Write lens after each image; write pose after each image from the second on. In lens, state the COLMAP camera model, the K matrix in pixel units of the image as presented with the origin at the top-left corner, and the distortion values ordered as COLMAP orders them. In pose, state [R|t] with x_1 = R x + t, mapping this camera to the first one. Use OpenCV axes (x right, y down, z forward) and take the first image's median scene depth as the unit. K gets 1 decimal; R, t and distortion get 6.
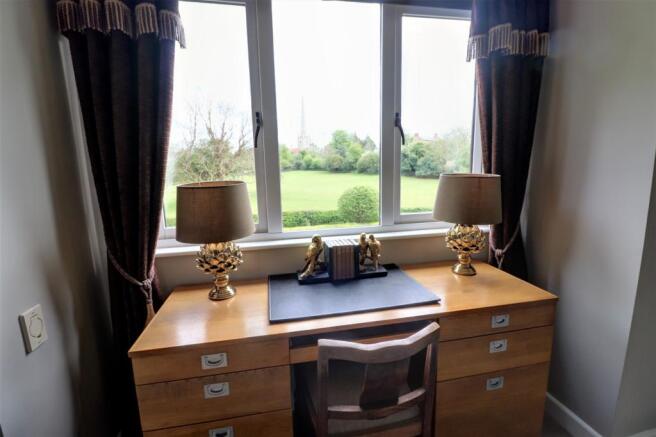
lens RADIAL K [[310.6, 0, 333.1], [0, 310.6, 207.3], [0, 0, 1]] dist [0.003939, 0.000516]
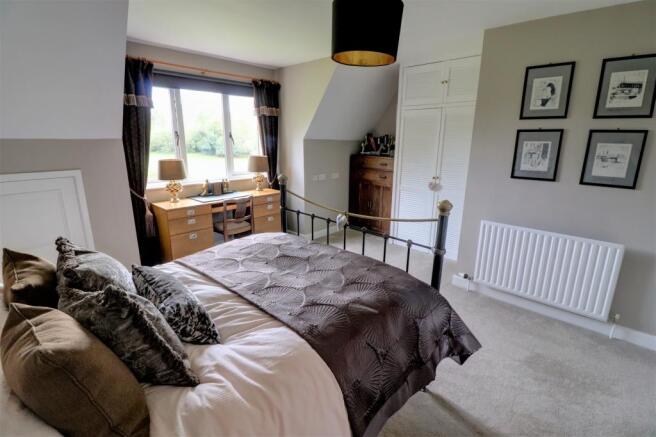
lens RADIAL K [[310.6, 0, 327.7], [0, 310.6, 215.0], [0, 0, 1]] dist [0.003939, 0.000516]
pose [[0.825204, -0.113050, 0.553406, -0.701757], [0.062724, 0.992047, 0.109126, 0.167546], [-0.561341, -0.055340, 0.825732, -1.810758]]
